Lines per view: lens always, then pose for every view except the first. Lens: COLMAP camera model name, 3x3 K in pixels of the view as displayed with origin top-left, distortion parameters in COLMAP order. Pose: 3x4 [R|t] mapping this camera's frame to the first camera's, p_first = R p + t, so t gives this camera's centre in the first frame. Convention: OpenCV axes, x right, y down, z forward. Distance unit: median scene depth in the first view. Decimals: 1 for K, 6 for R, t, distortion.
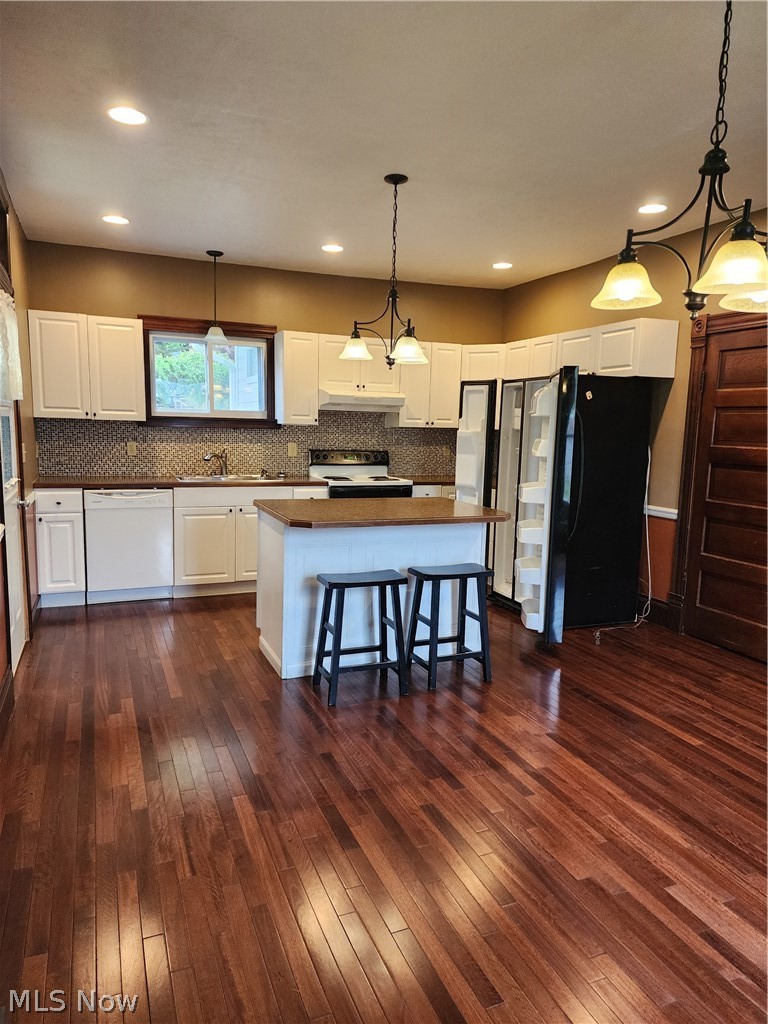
lens RADIAL K [[692.5, 0, 383.2], [0, 692.5, 513.9], [0, 0, 1]] dist [0.054197, -0.045865]
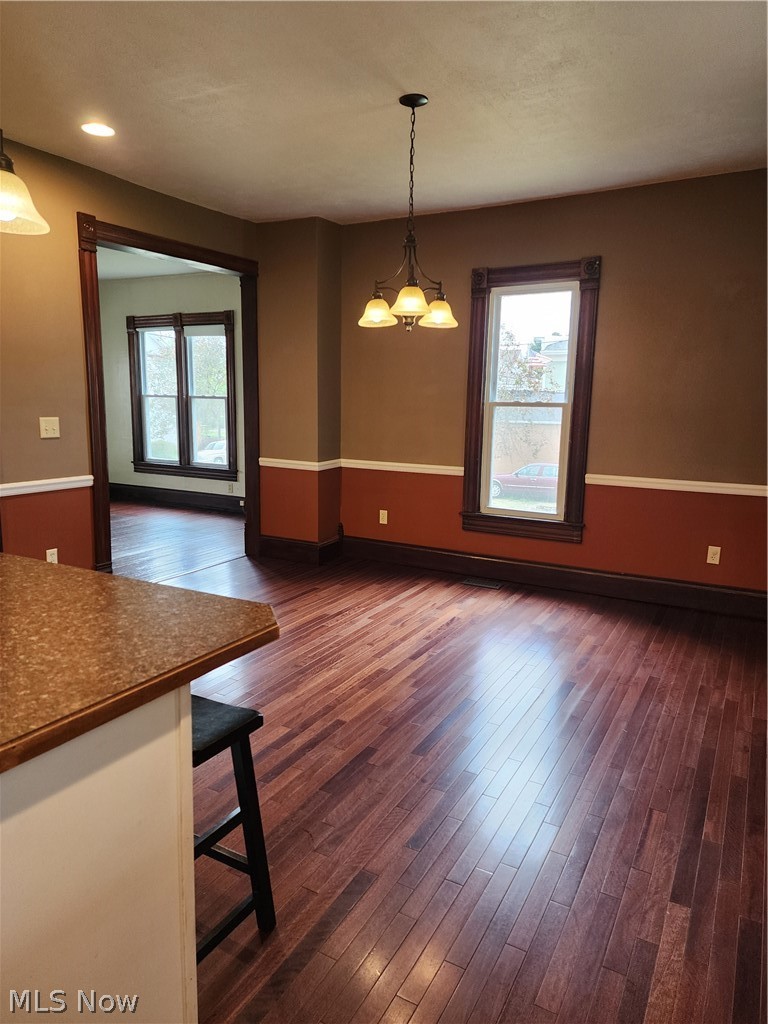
lens RADIAL K [[692.5, 0, 388.6], [0, 692.5, 517.1], [0, 0, 1]] dist [0.054197, -0.045865]
pose [[-0.630619, -0.169298, 0.757402, -0.693918], [0.077867, 0.957191, 0.278788, -0.237264], [-0.772177, 0.234785, -0.590440, 1.688620]]
